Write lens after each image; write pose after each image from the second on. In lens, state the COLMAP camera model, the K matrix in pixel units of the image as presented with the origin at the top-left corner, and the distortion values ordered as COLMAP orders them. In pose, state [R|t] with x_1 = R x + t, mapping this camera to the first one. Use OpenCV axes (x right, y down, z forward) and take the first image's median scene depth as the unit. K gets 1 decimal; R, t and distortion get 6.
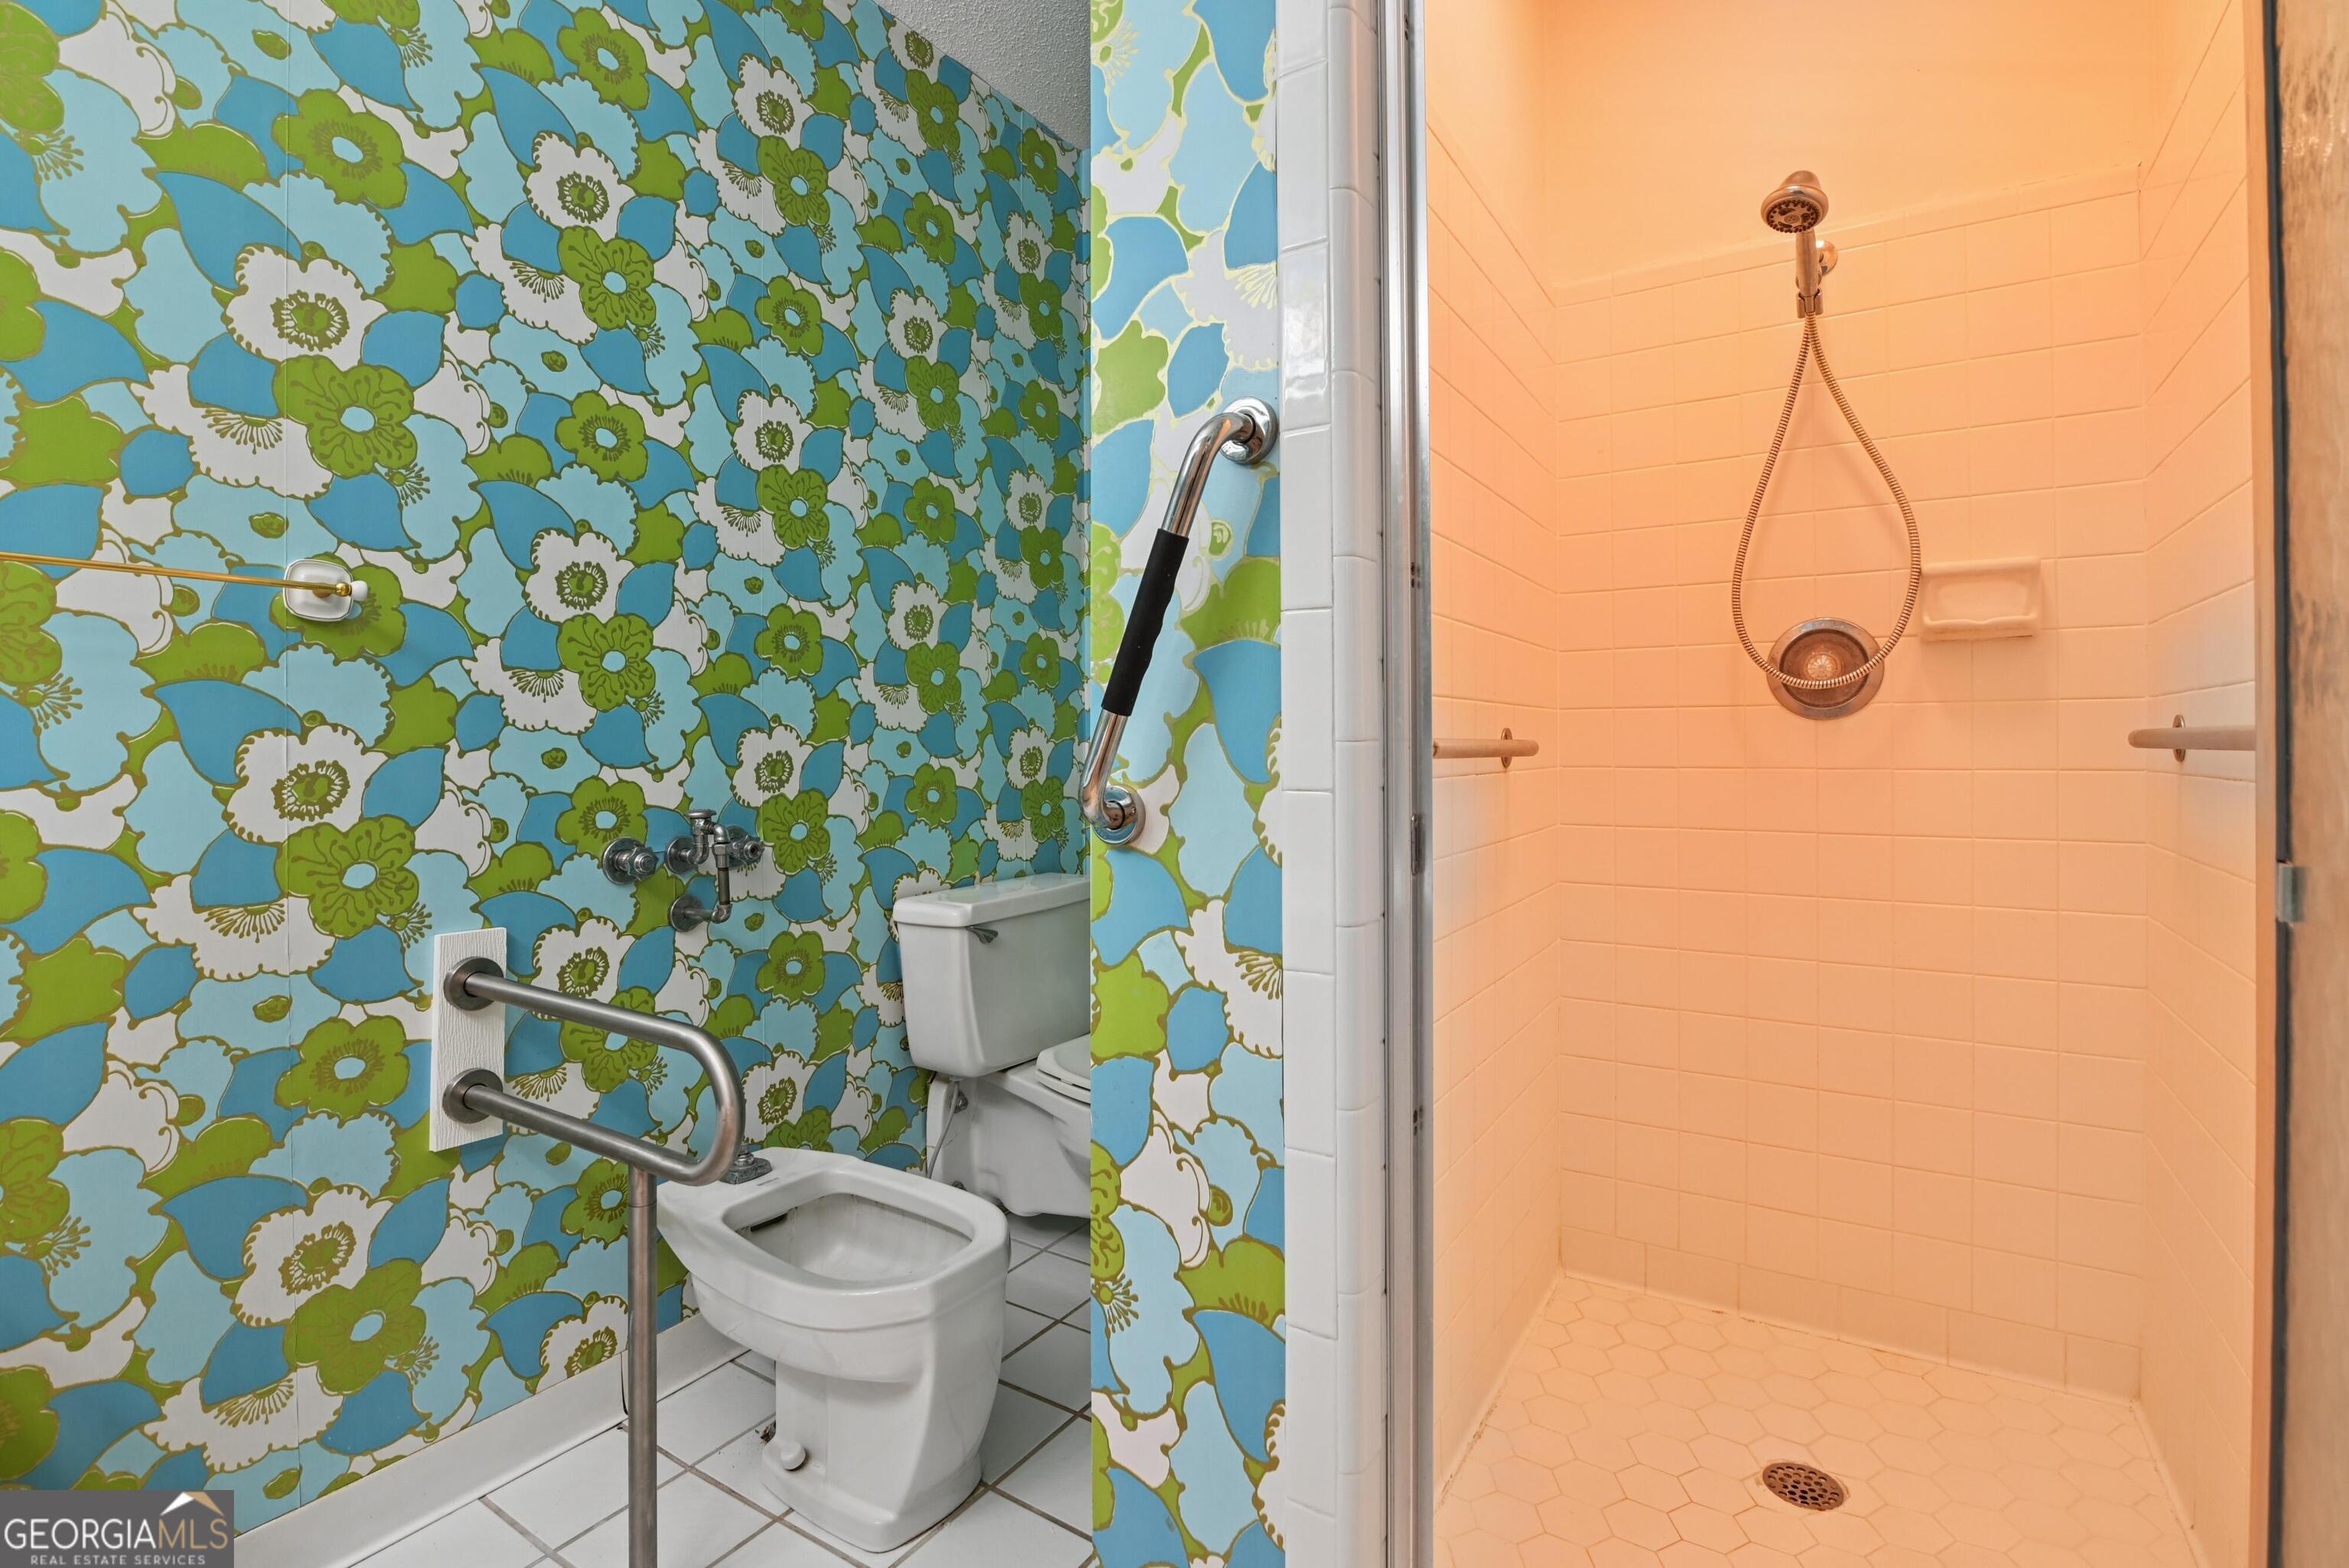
lens RADIAL K [[1091.7, 0, 1171.8], [0, 1091.7, 754.8], [0, 0, 1]] dist [-0.021597, 0.001565]
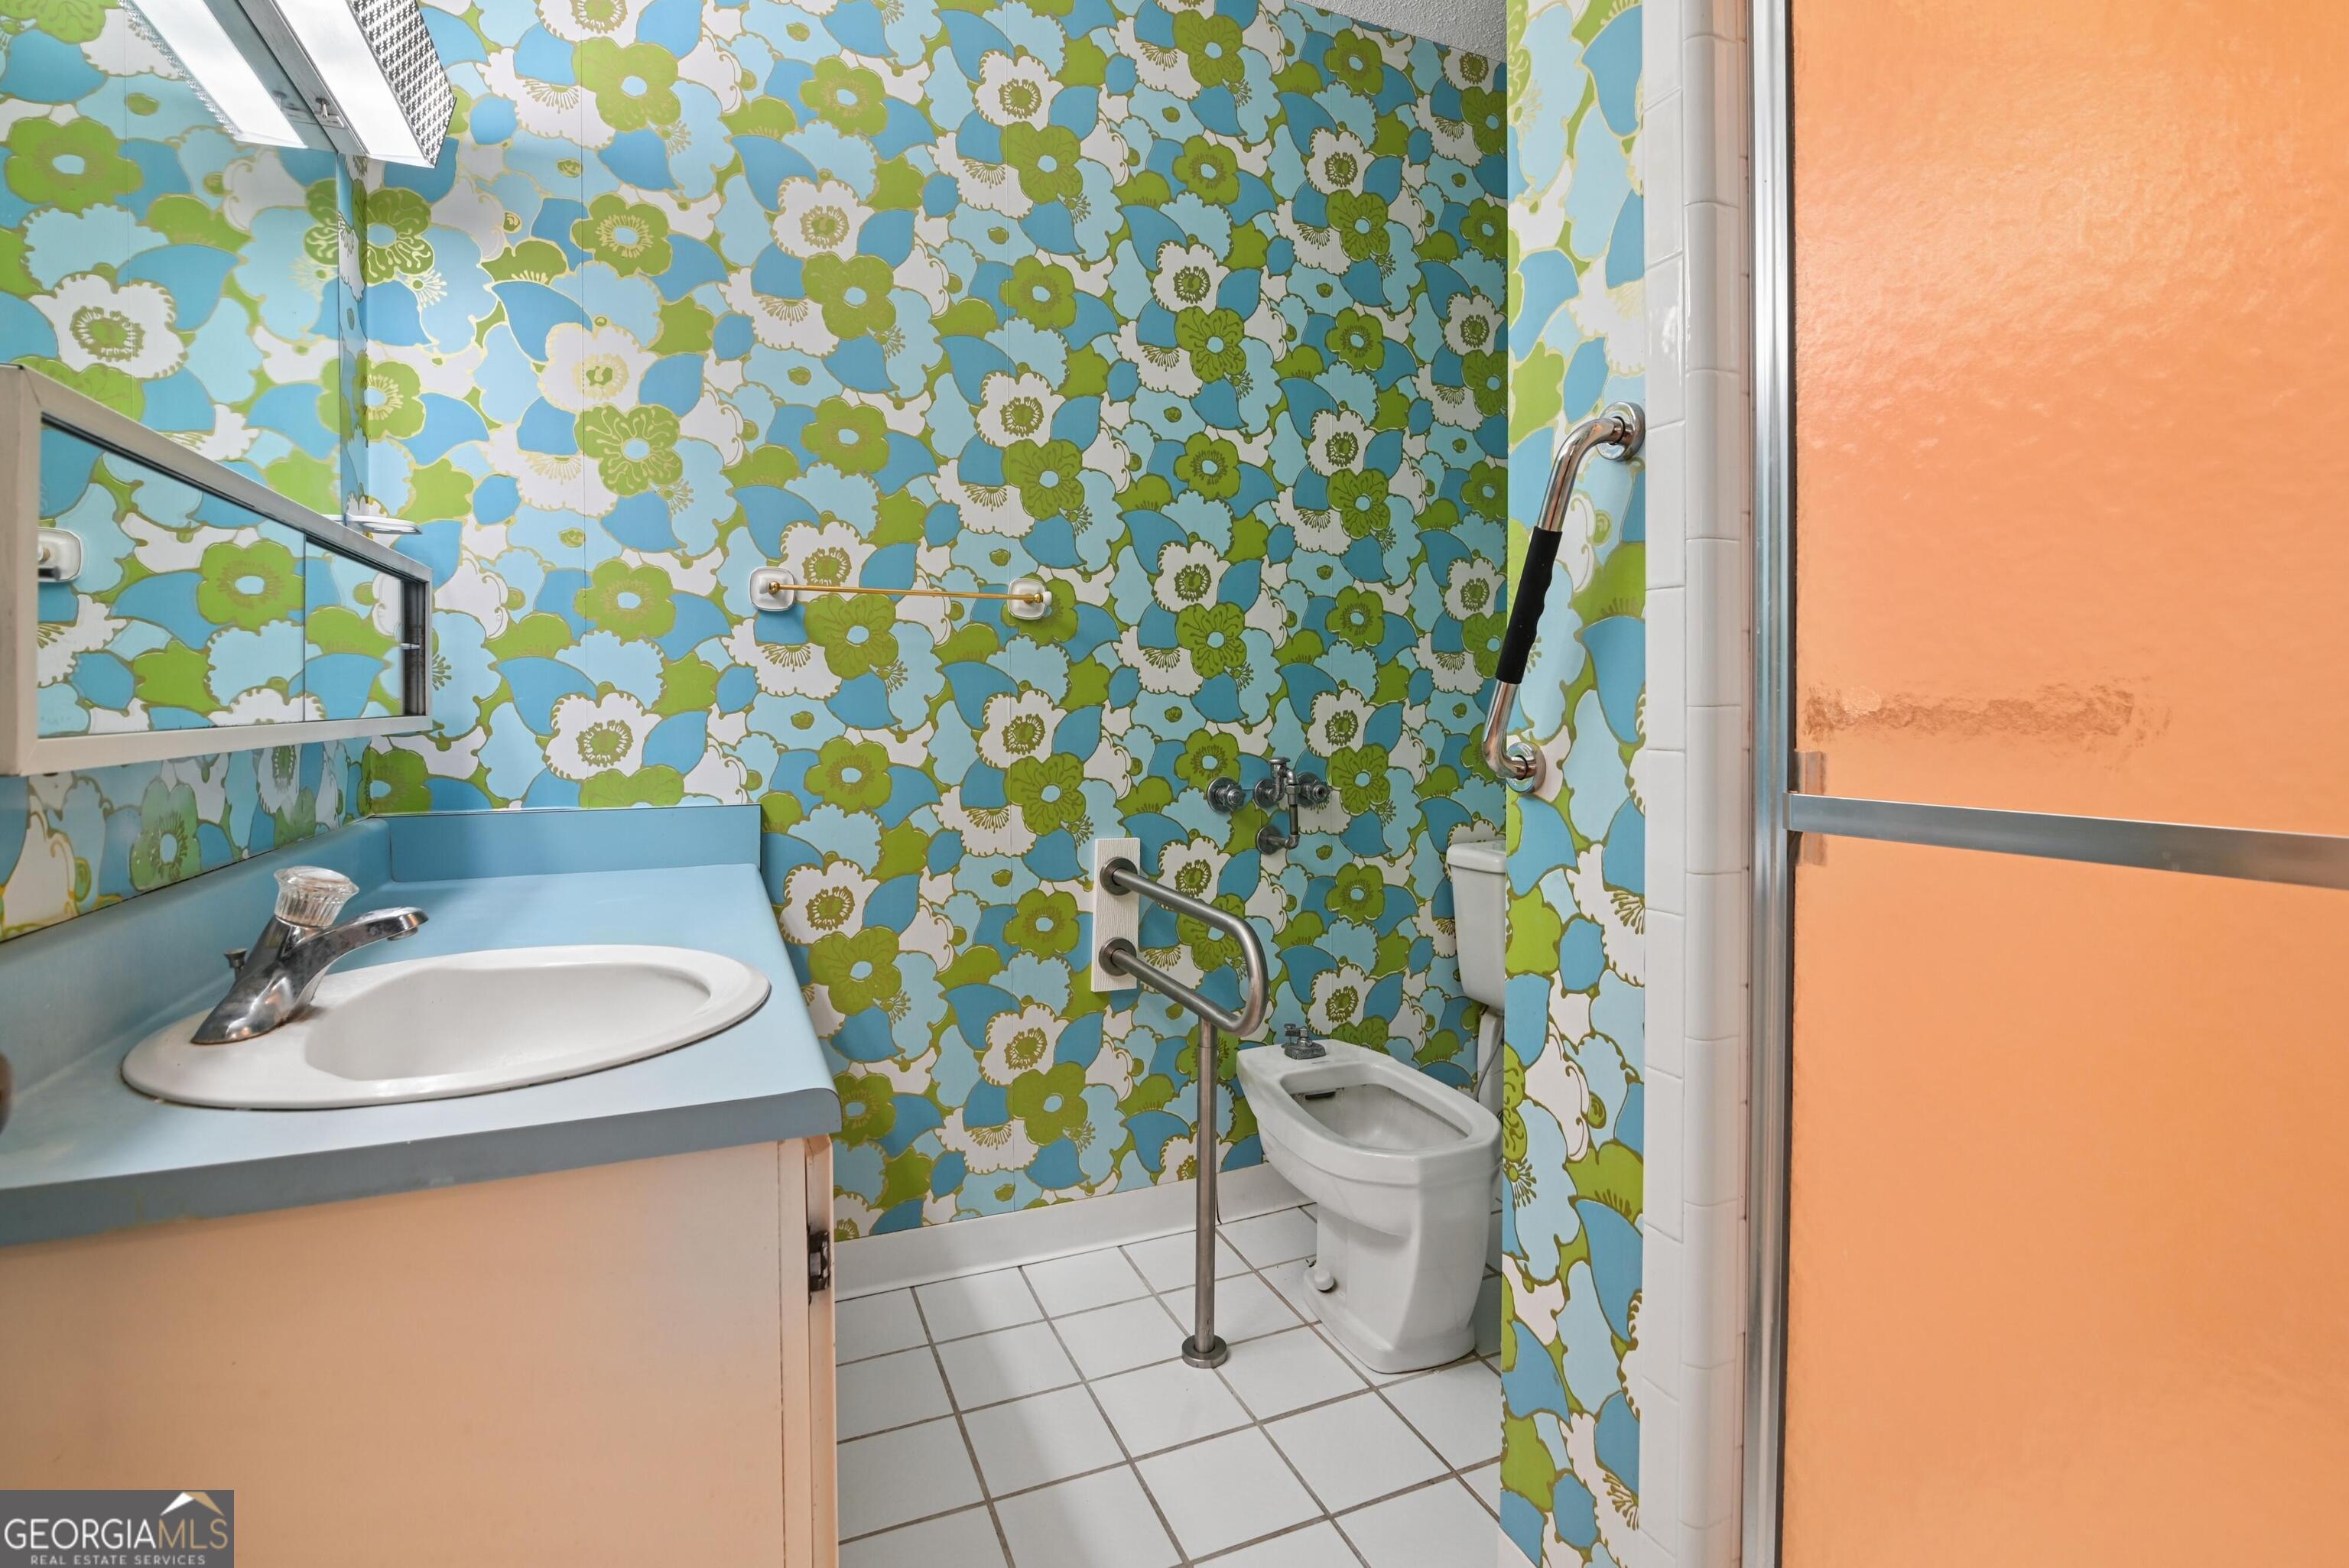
lens RADIAL K [[1091.7, 0, 1171.8], [0, 1091.7, 754.8], [0, 0, 1]] dist [-0.021597, 0.001565]
pose [[0.828896, 0.031843, -0.558496, 0.188052], [-0.011643, 0.999144, 0.039686, -0.000430], [0.559282, -0.026393, 0.828557, -0.118533]]
